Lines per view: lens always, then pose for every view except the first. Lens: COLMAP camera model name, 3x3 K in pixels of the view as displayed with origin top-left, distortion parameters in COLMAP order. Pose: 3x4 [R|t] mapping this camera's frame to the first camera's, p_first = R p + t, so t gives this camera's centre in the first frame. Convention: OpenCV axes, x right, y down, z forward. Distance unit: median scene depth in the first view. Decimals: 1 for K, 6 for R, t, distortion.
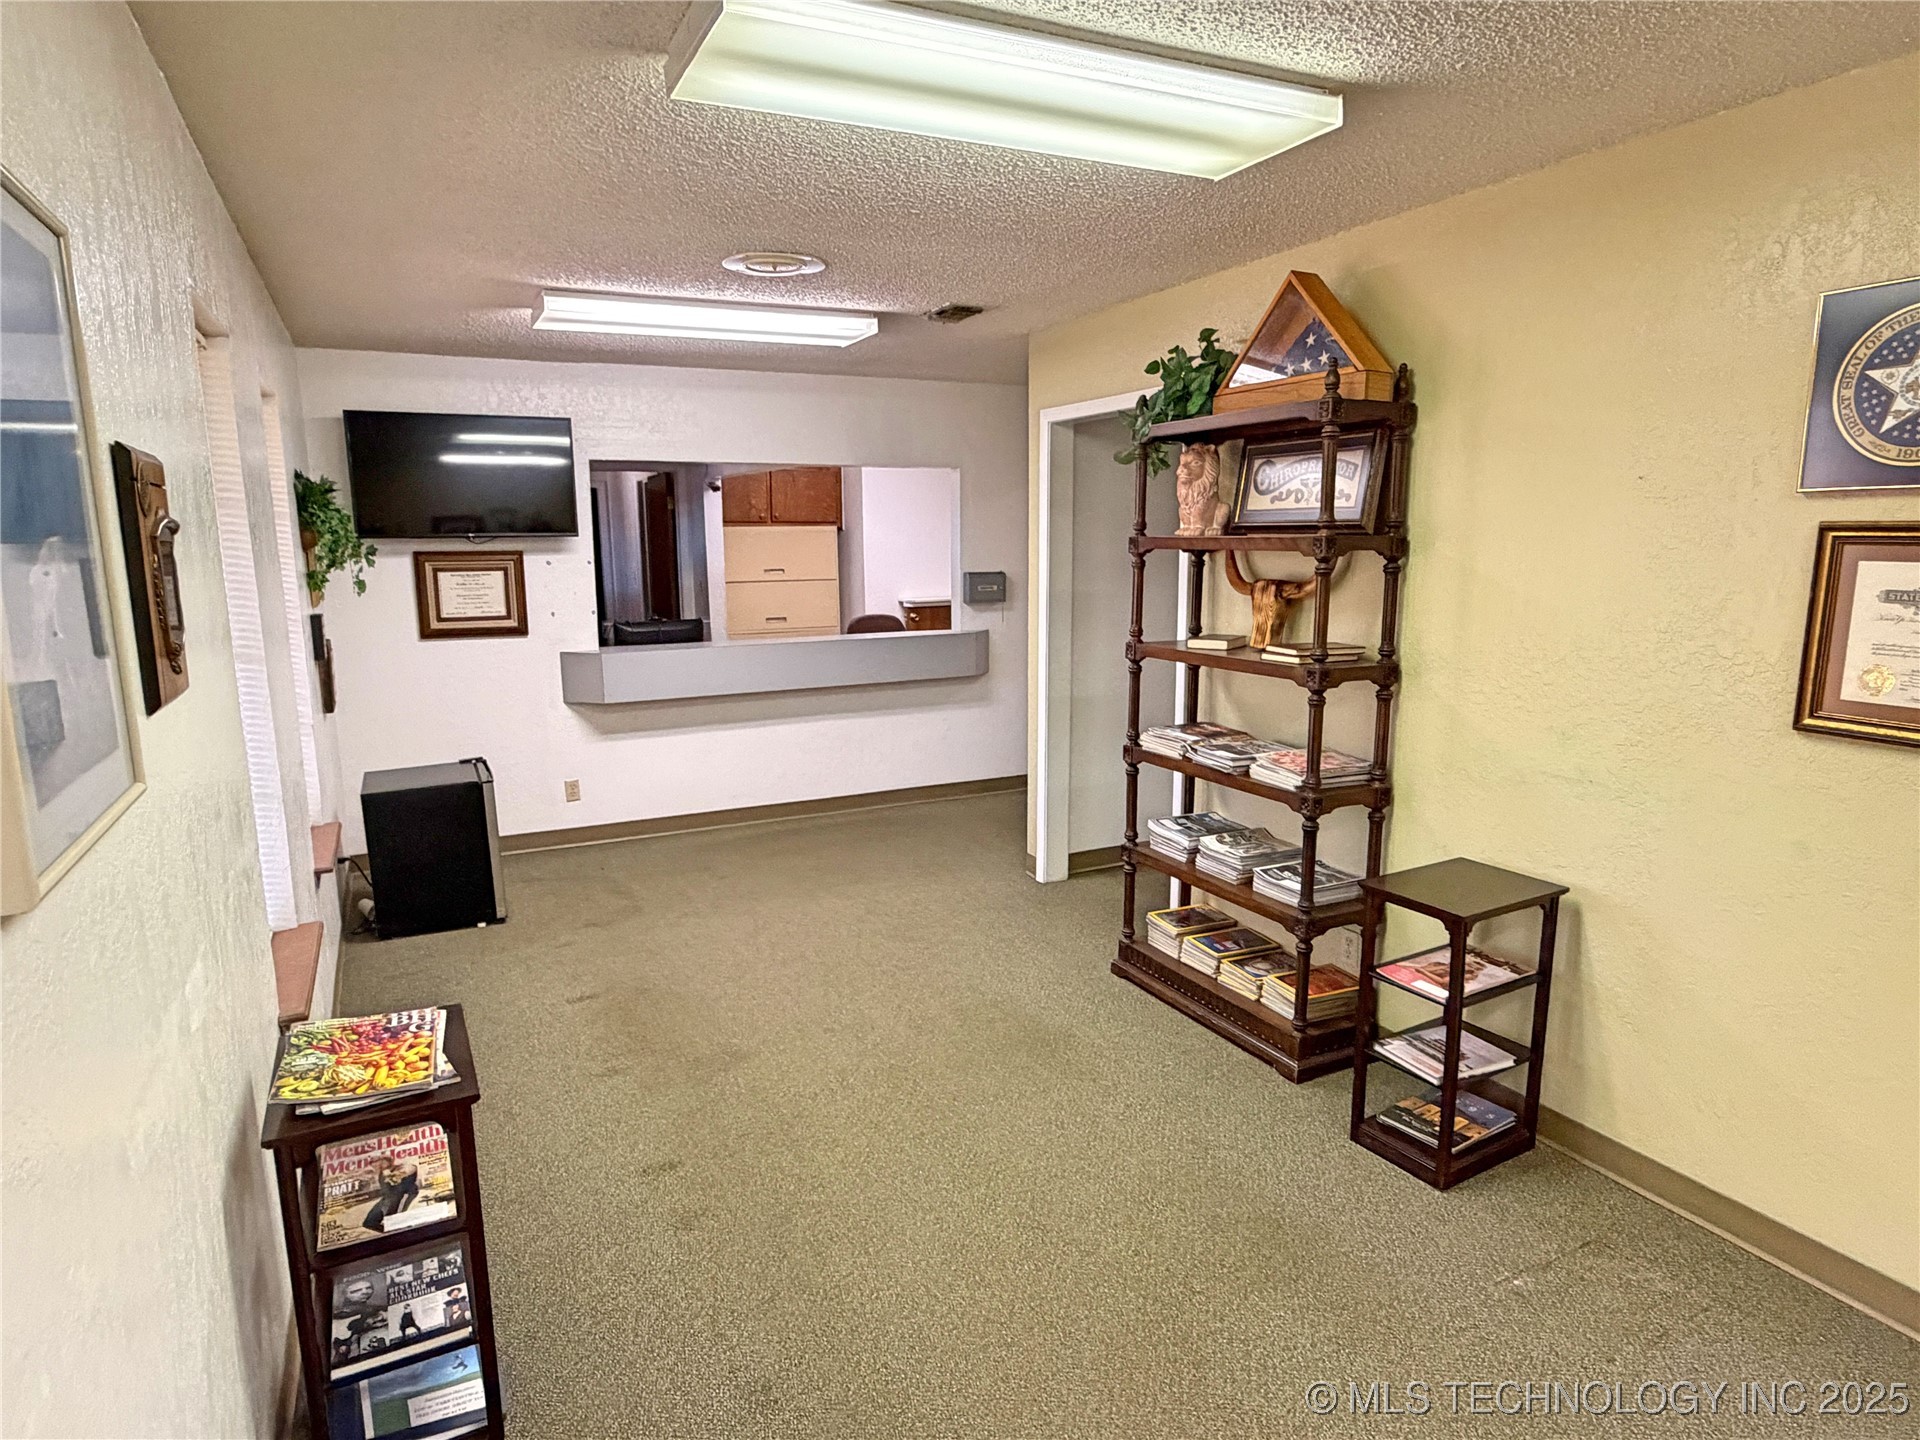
lens RADIAL K [[1090.5, 0, 953.3], [0, 1090.5, 723.0], [0, 0, 1]] dist [-0.000743, -0.000538]
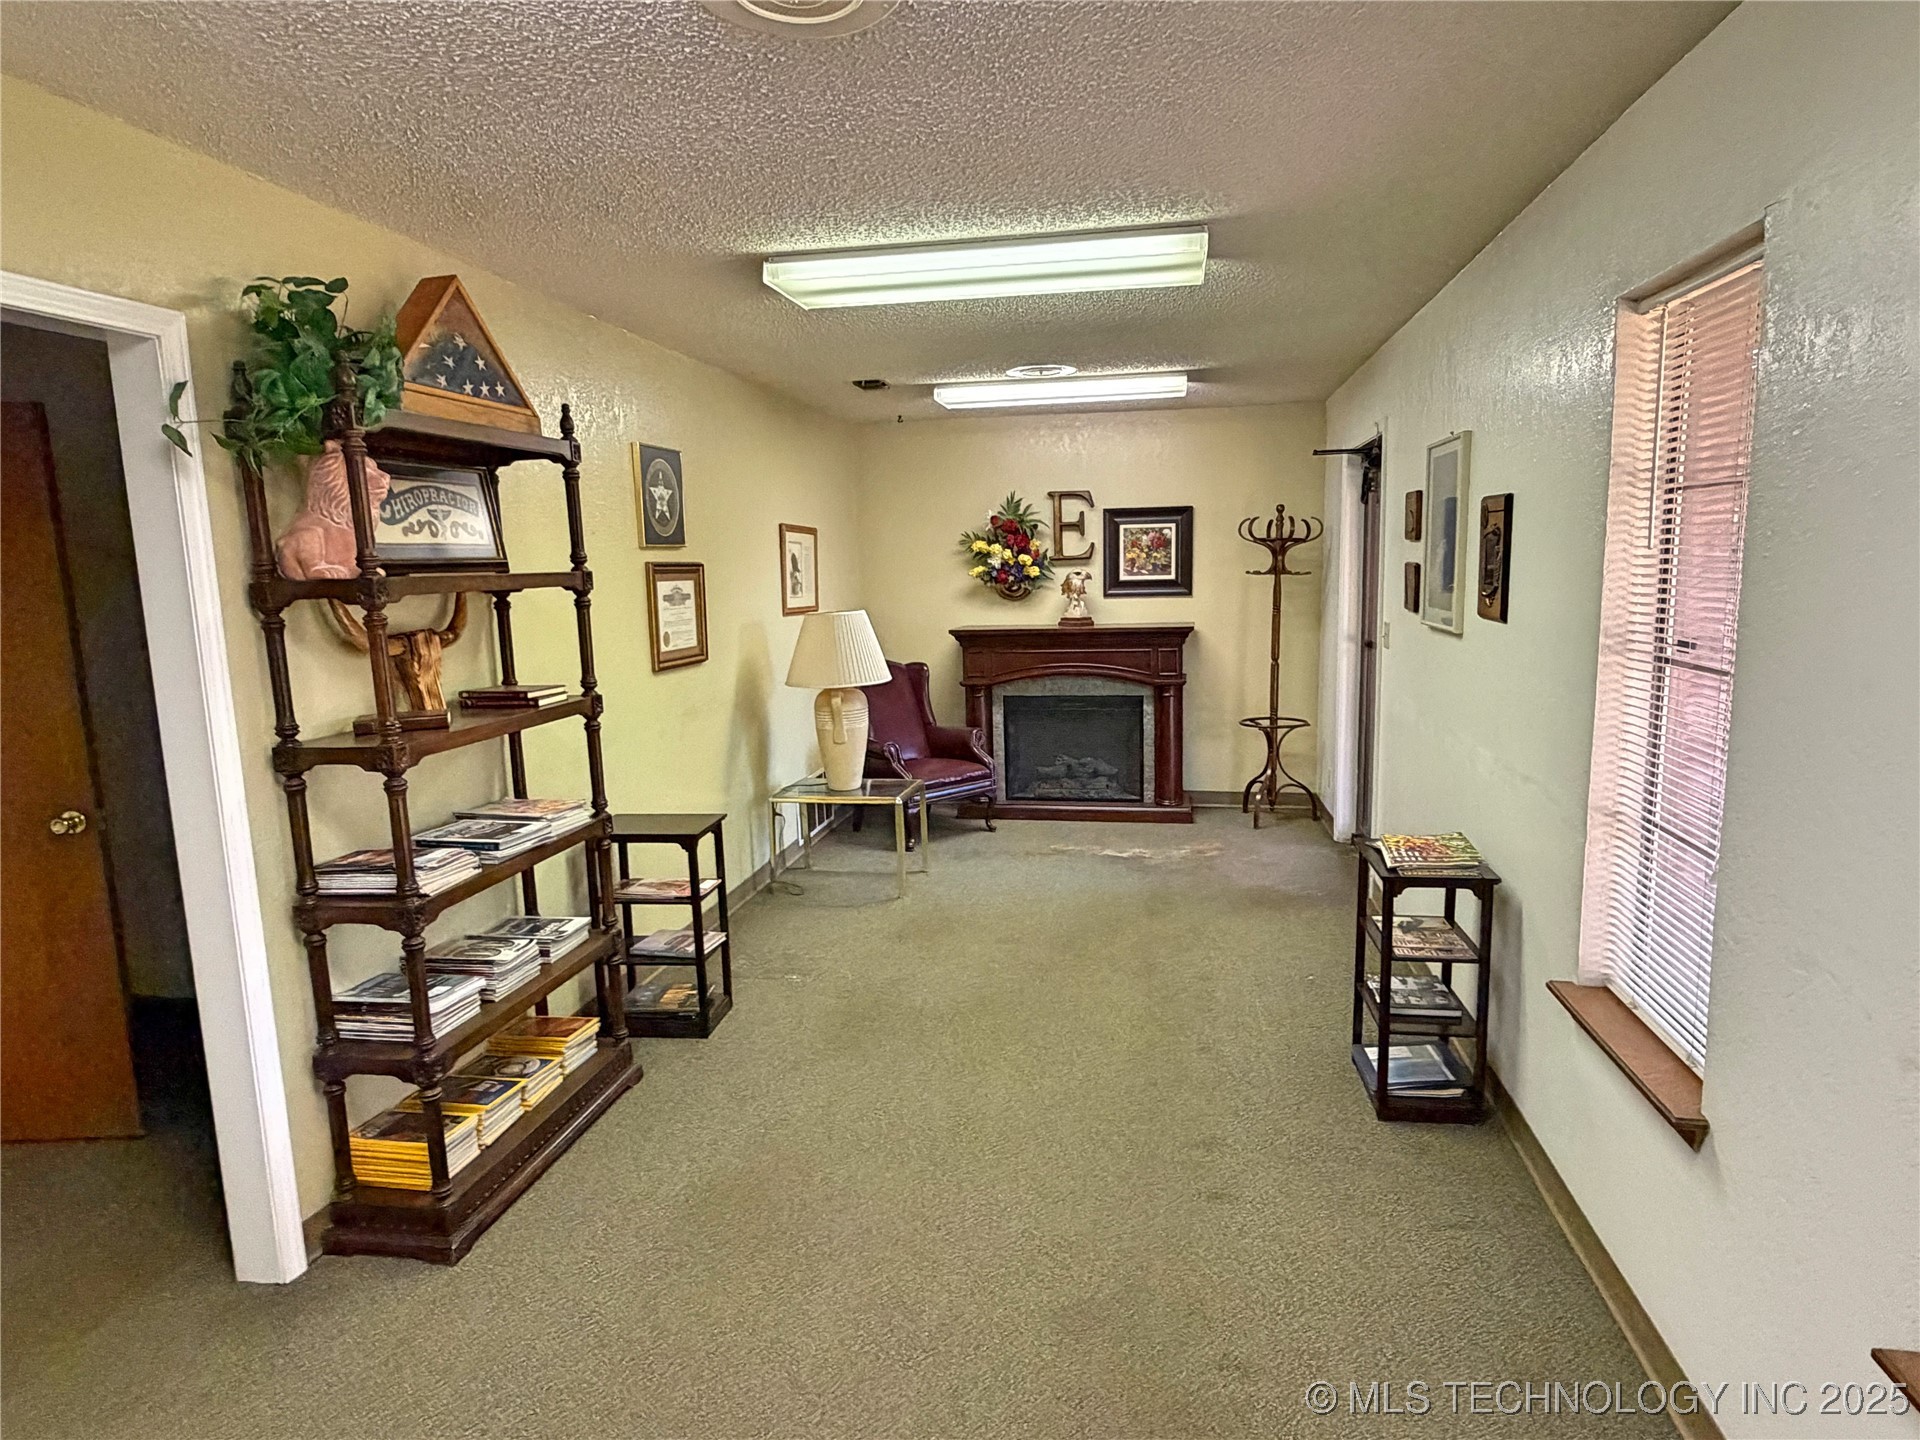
lens RADIAL K [[1090.5, 0, 961.5], [0, 1090.5, 724.2], [0, 0, 1]] dist [-0.000743, -0.000538]
pose [[-0.789155, -0.063119, 0.610942, -0.541198], [0.138846, 0.950622, 0.277560, -0.242701], [-0.598294, 0.303865, -0.741425, 1.433563]]
